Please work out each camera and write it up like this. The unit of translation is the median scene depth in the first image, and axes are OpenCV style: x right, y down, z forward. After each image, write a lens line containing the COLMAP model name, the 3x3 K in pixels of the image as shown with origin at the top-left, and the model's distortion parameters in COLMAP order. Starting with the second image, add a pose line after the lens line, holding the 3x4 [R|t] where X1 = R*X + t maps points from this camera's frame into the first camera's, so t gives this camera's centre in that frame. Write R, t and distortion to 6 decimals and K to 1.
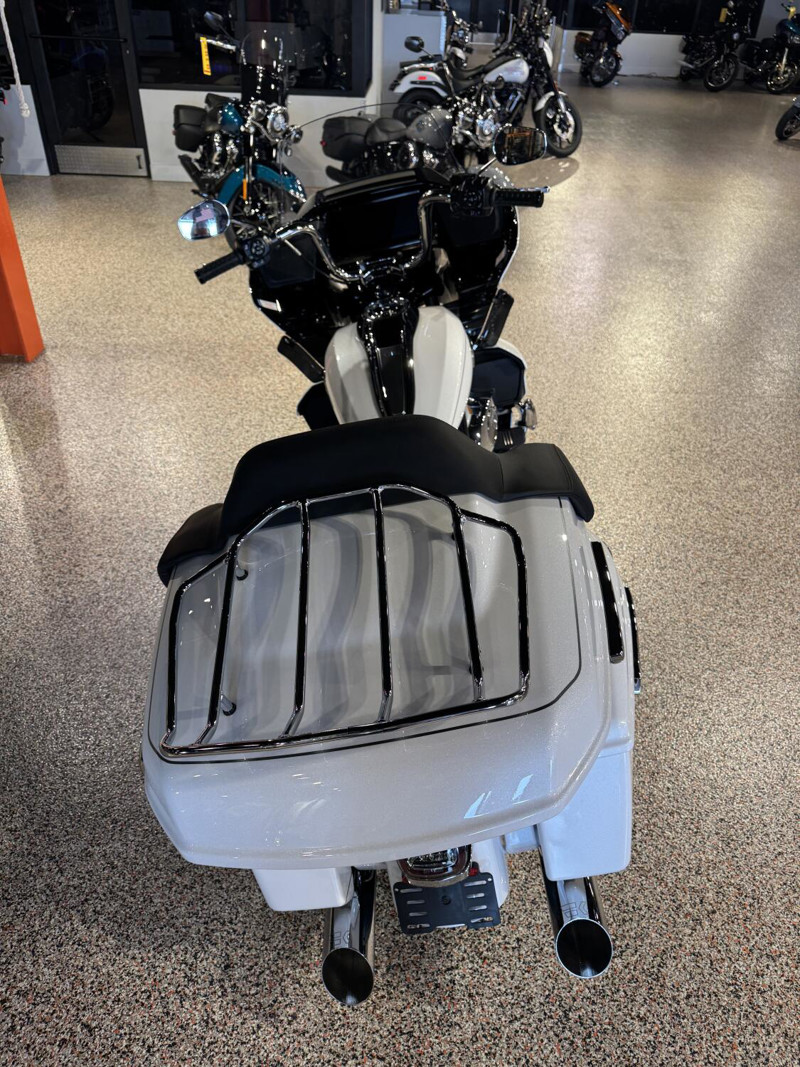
lens RADIAL K [[783.6, 0, 400.0], [0, 783.6, 533.5], [0, 0, 1]] dist [0.042872, -0.072228]
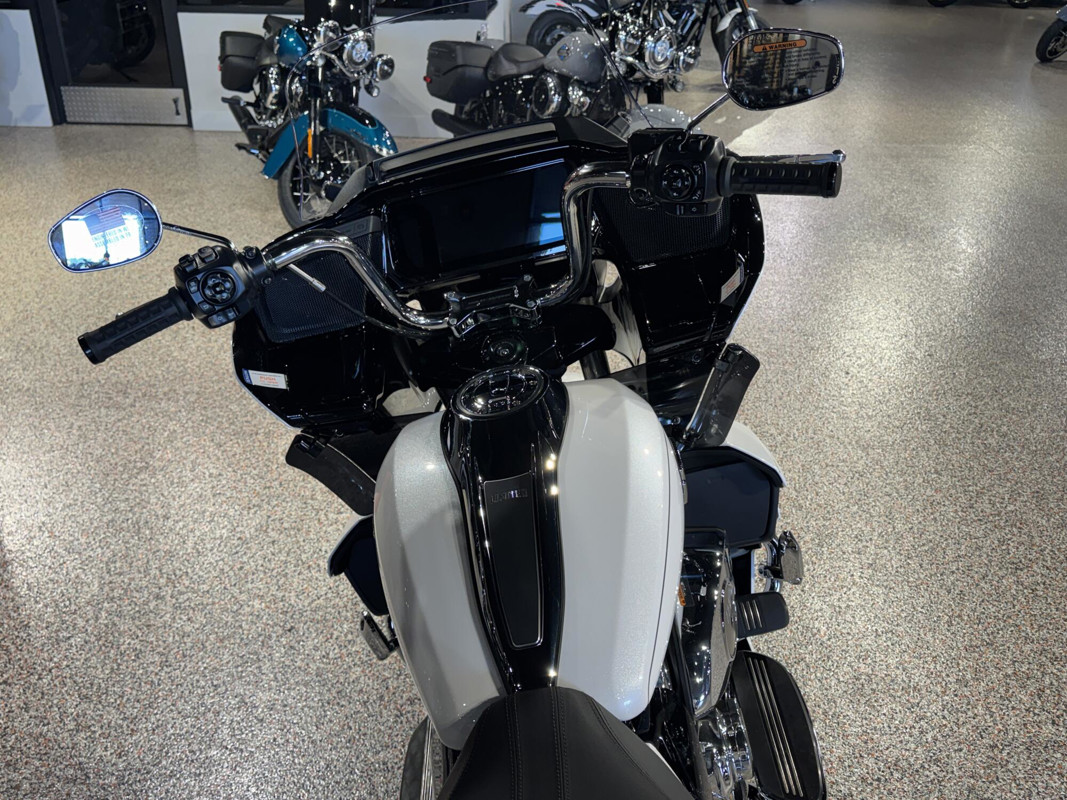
lens RADIAL K [[1075.2, 0, 533.5], [0, 1075.2, 400.0], [0, 0, 1]] dist [0.177994, -0.415527]
pose [[0.999833, -0.016305, -0.008222, 0.002367], [0.014656, 0.985116, -0.171266, -0.048944], [0.010892, 0.171117, 0.985191, 0.101085]]
